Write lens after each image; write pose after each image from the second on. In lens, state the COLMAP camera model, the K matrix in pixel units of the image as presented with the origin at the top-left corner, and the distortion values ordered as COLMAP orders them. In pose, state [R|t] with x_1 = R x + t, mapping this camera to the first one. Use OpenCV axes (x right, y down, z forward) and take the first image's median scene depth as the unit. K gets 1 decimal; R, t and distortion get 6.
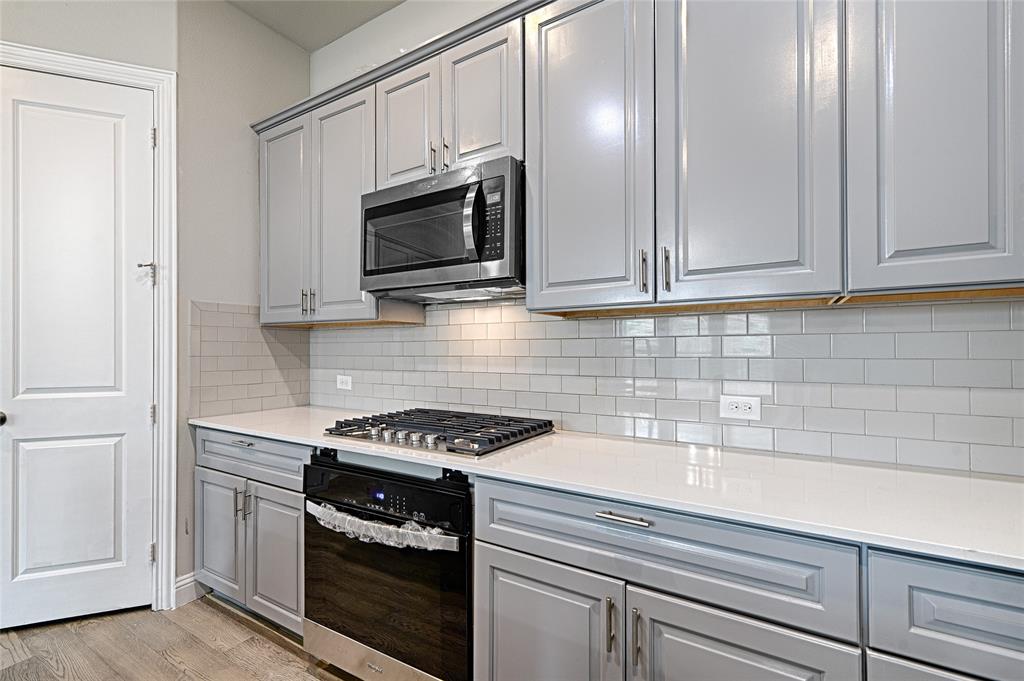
lens RADIAL K [[442.0, 0, 512.2], [0, 442.0, 347.6], [0, 0, 1]] dist [0.011362, -0.000590]
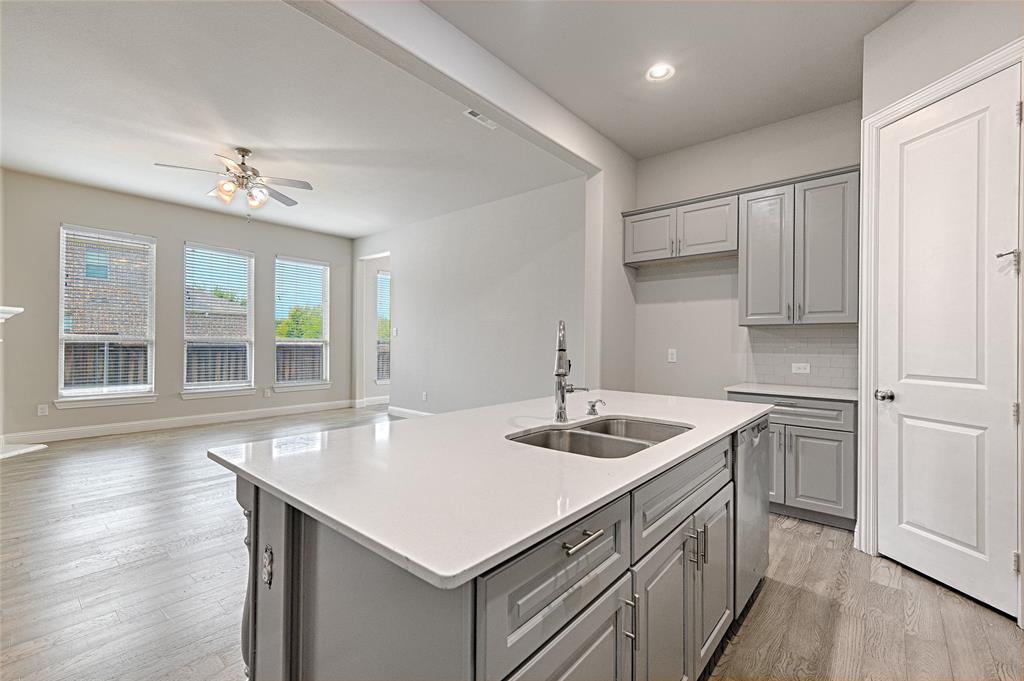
lens RADIAL K [[434.1, 0, 512.0], [0, 434.1, 340.5], [0, 0, 1]] dist [0.000665, -0.000090]
pose [[-0.158661, -0.001374, -0.987332, 0.268311], [-0.001500, 0.999998, -0.001151, 0.001318], [0.987332, 0.001298, -0.158663, 0.117253]]
